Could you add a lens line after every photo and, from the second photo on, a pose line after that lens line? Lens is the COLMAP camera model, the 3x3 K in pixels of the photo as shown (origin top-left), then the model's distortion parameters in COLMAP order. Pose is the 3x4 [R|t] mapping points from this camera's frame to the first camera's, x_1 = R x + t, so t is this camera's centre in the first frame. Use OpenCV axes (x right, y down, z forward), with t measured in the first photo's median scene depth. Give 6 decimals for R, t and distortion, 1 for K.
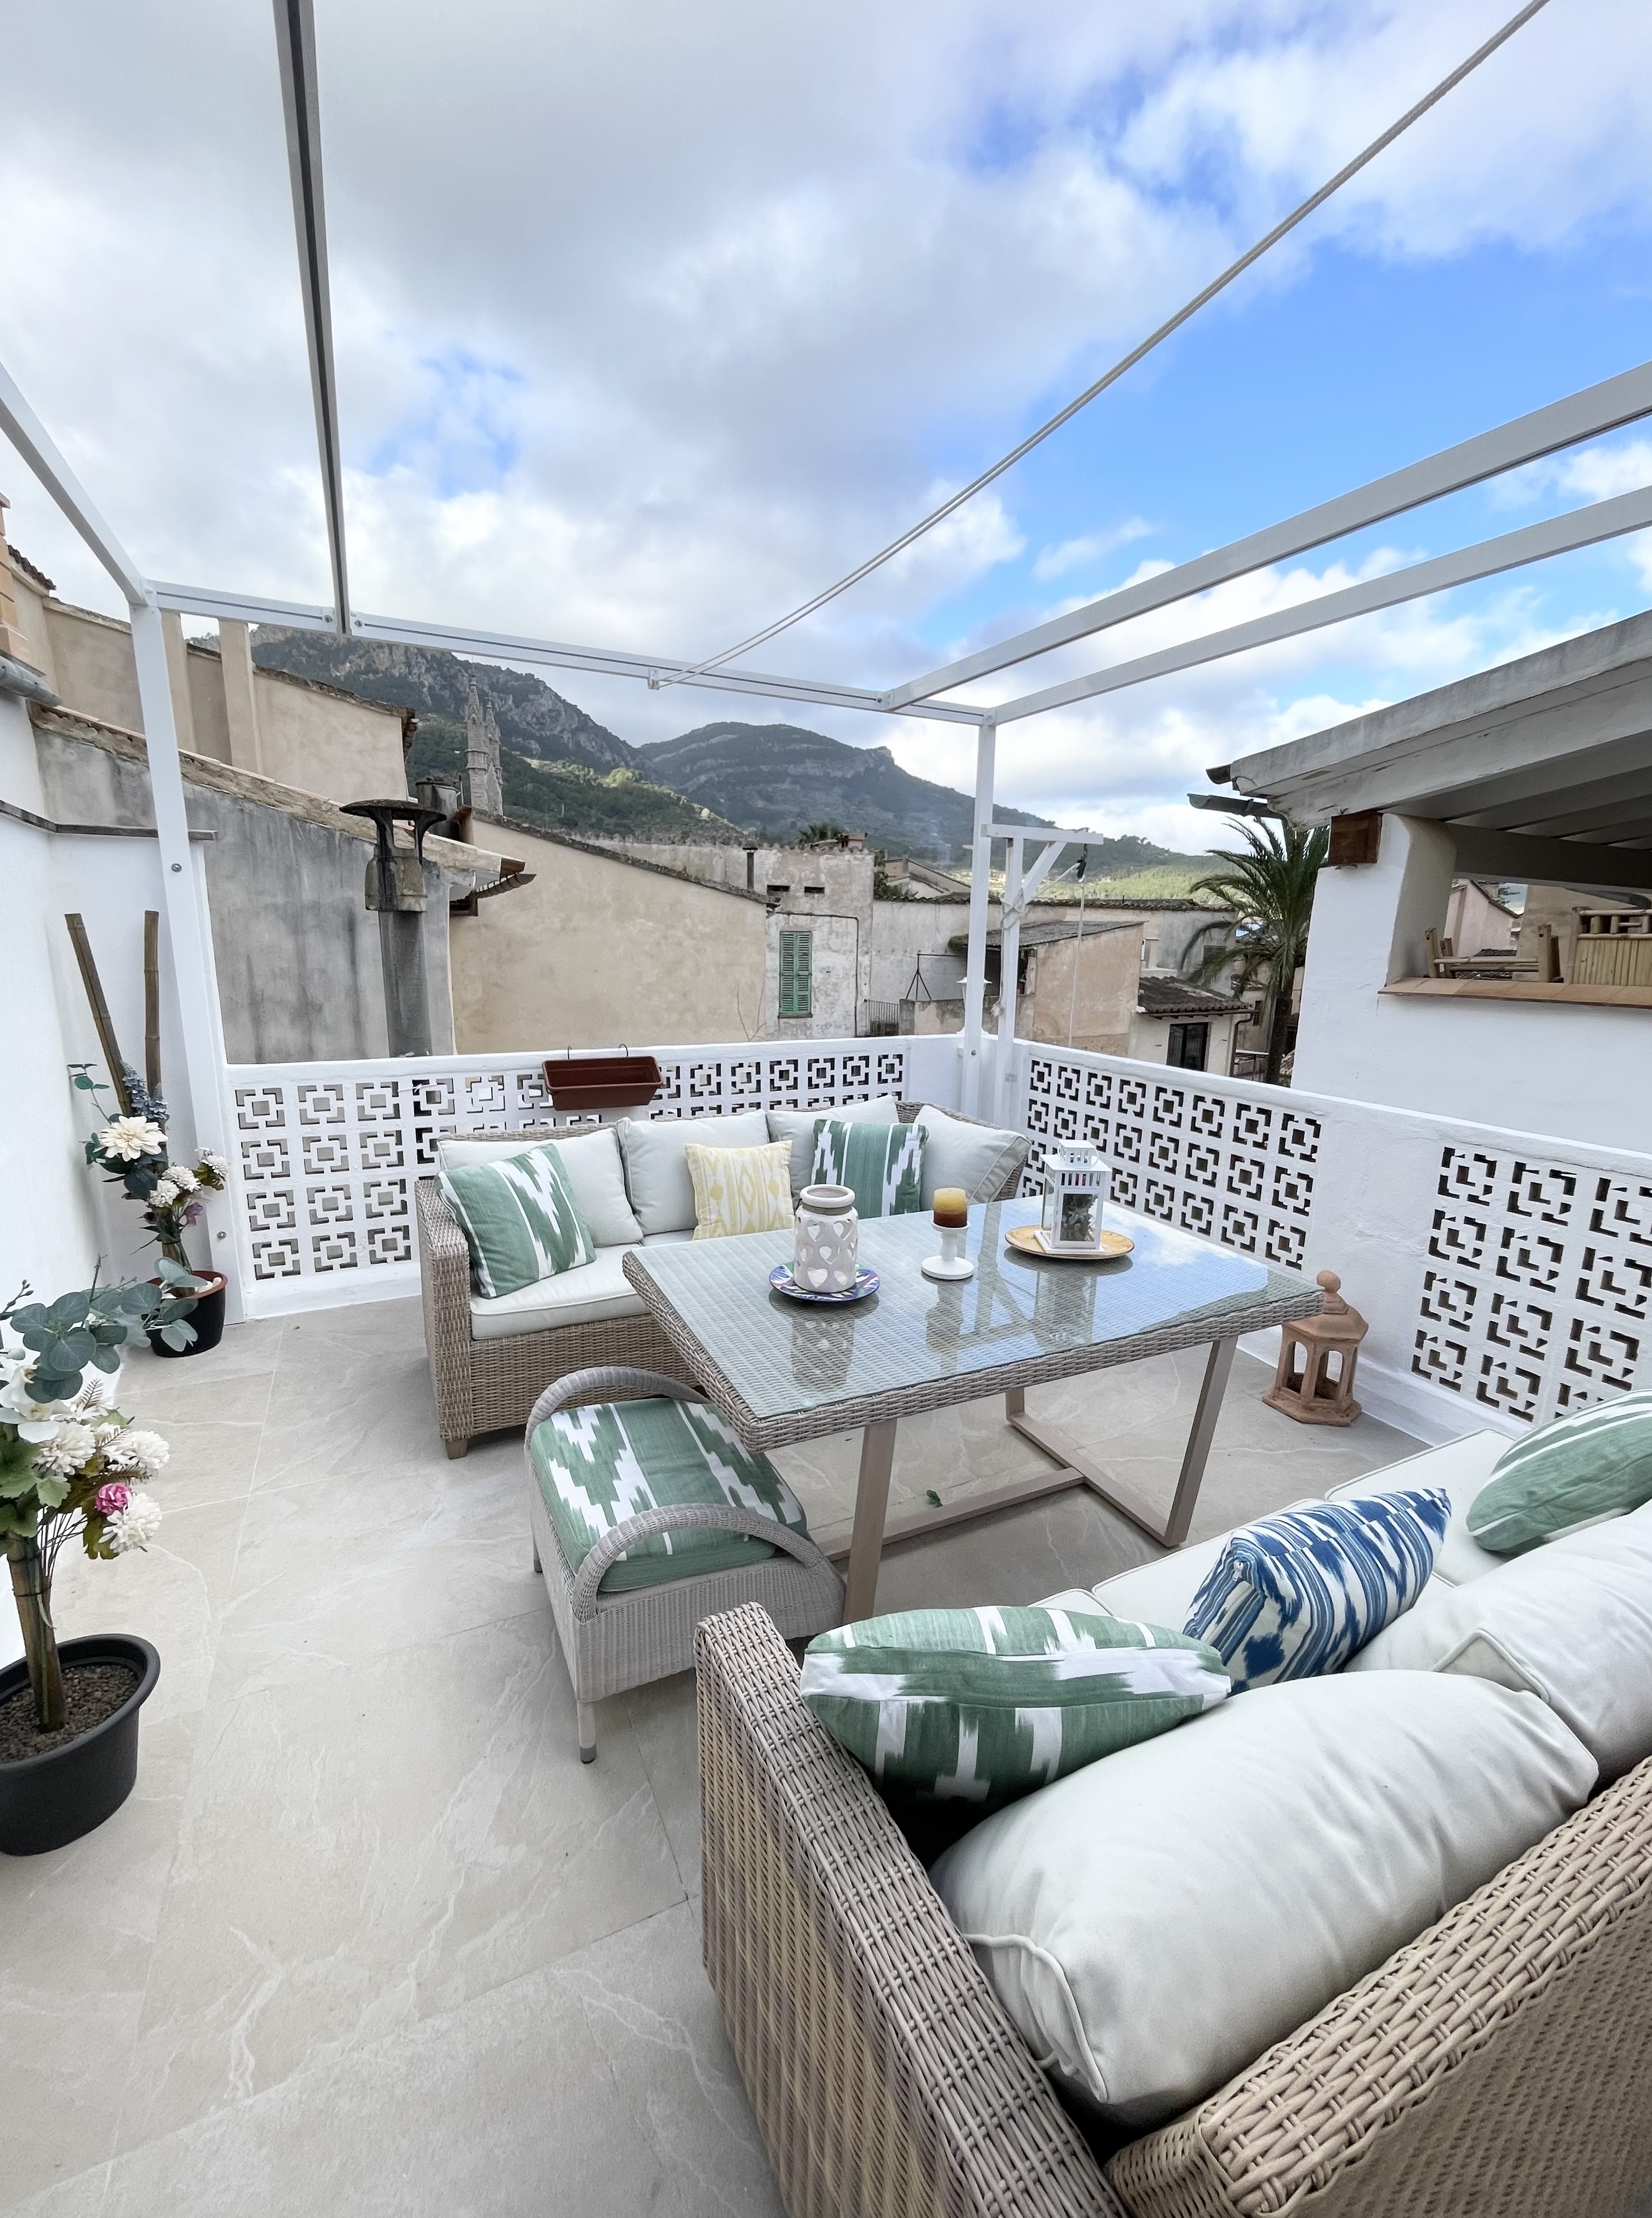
lens RADIAL K [[900.1, 0, 818.4], [0, 900.1, 1119.1], [0, 0, 1]] dist [-0.001845, -0.000356]
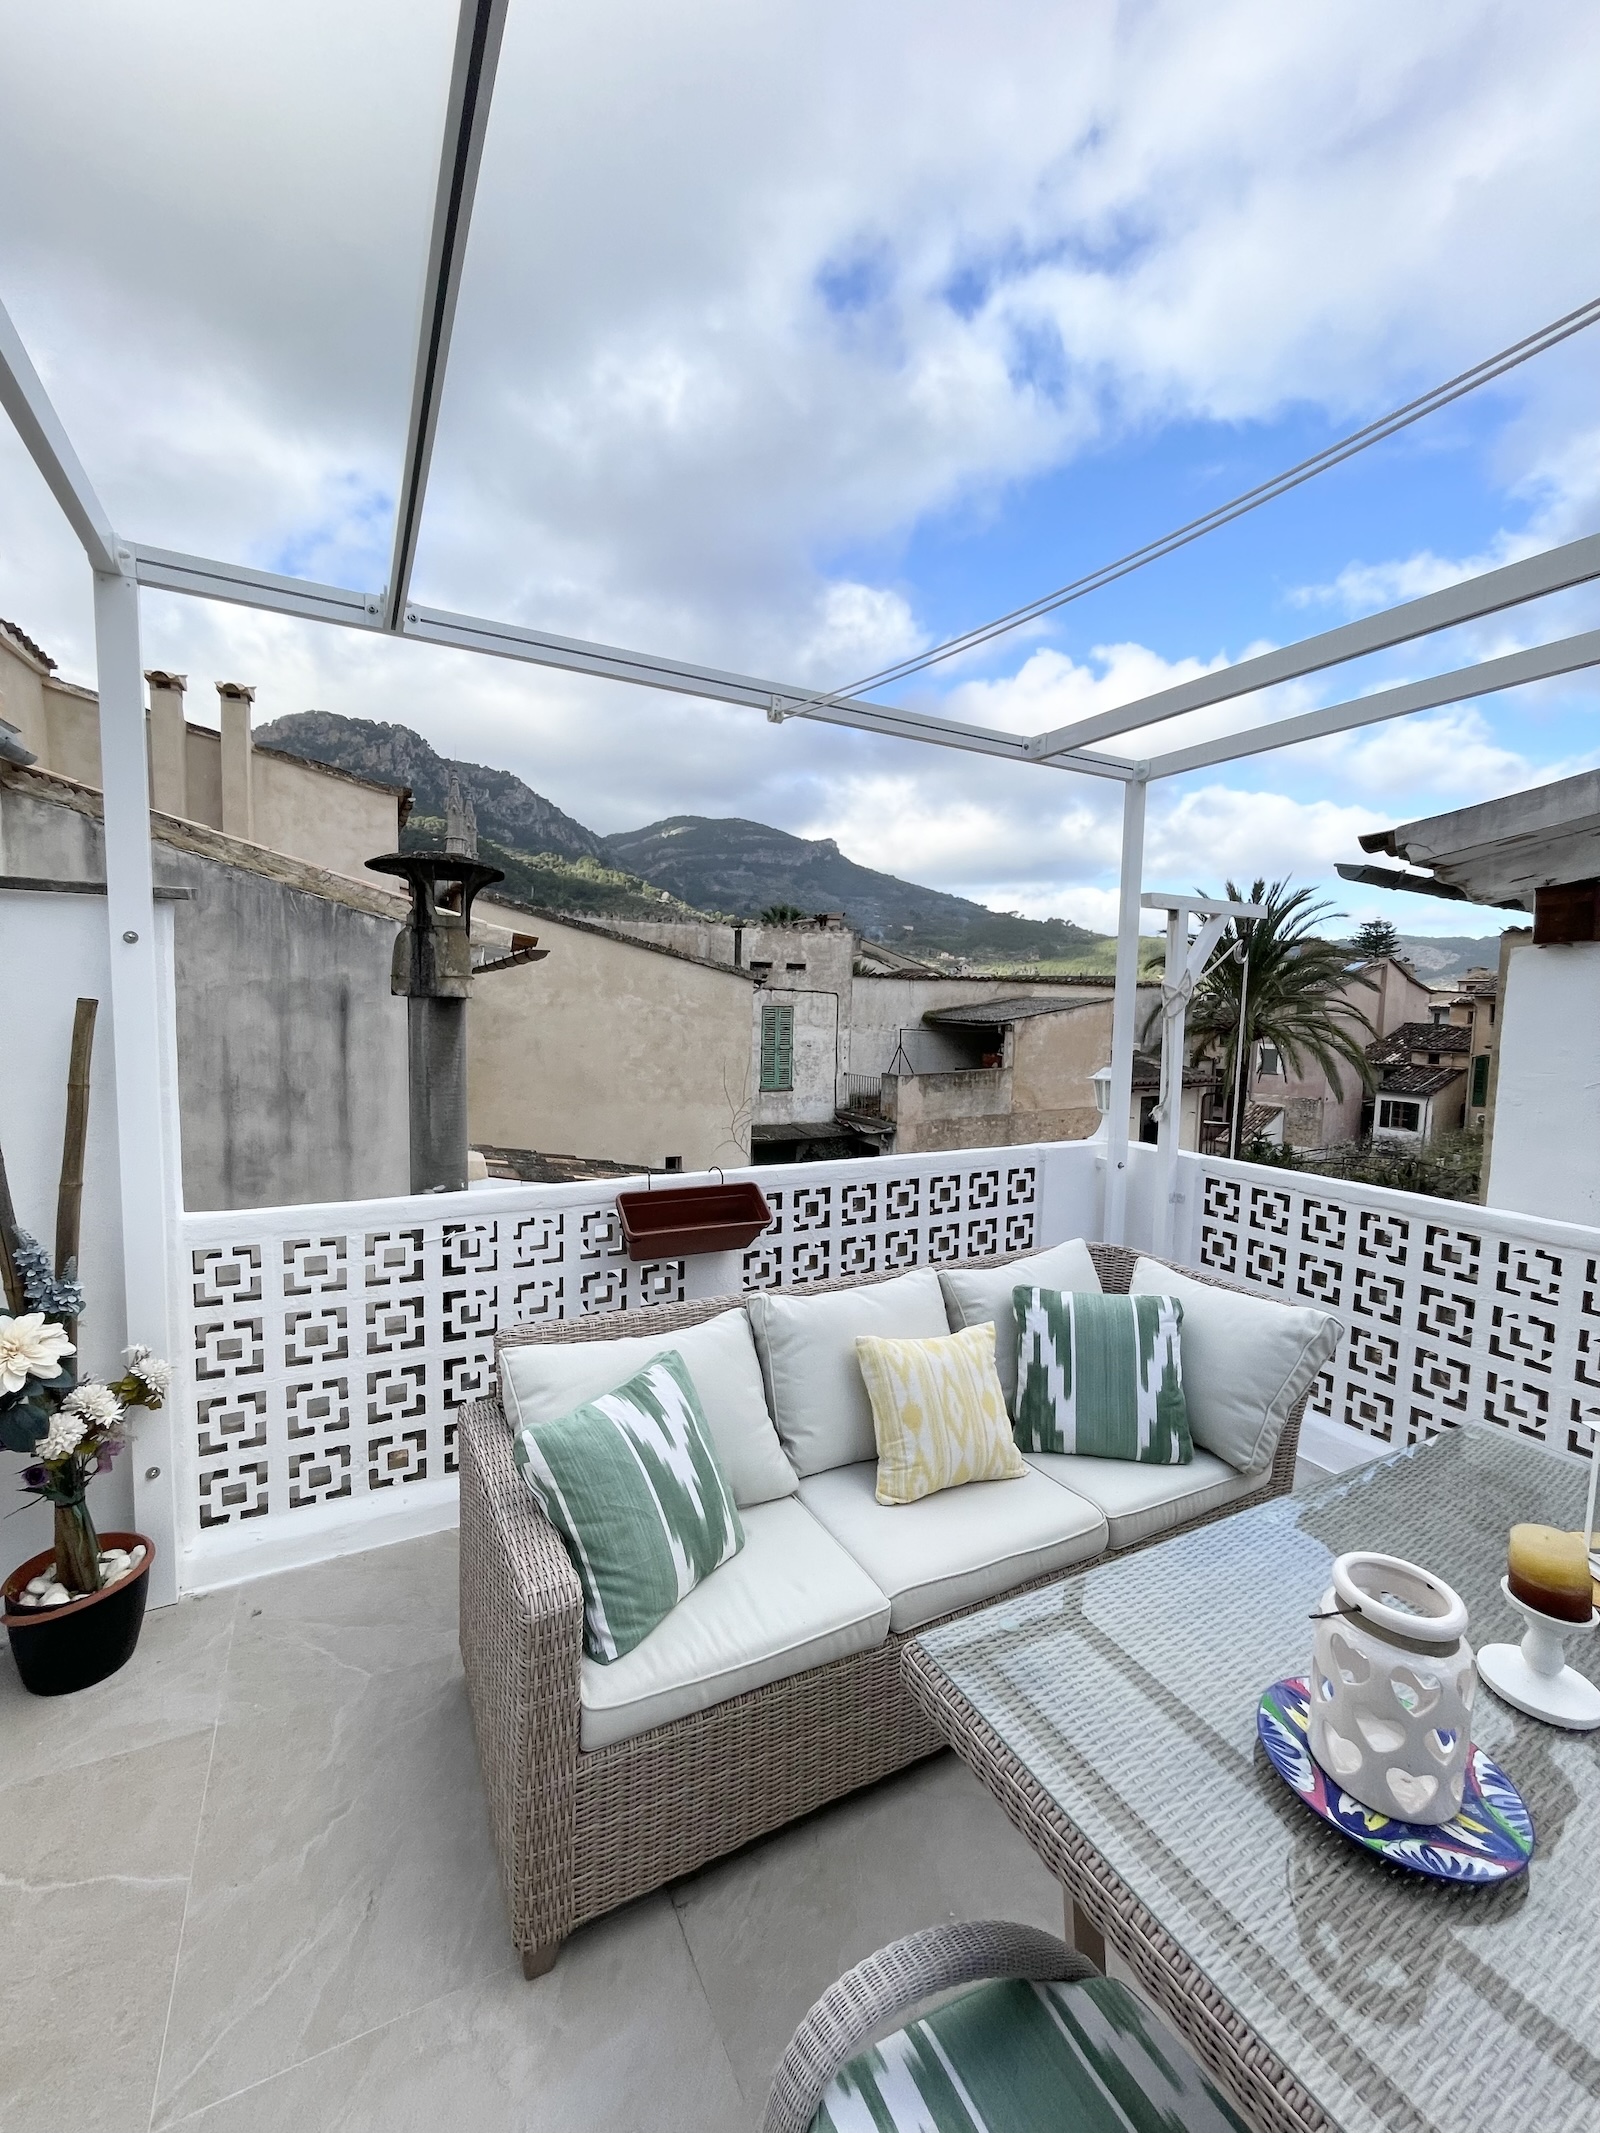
lens RADIAL K [[865.7, 0, 792.7], [0, 865.7, 1076.2], [0, 0, 1]] dist [-0.001845, -0.000356]
pose [[0.999725, 0.001216, 0.023418, -0.091525], [0.001650, 0.992528, -0.122005, -0.038045], [-0.023392, 0.122010, 0.992253, 0.141175]]
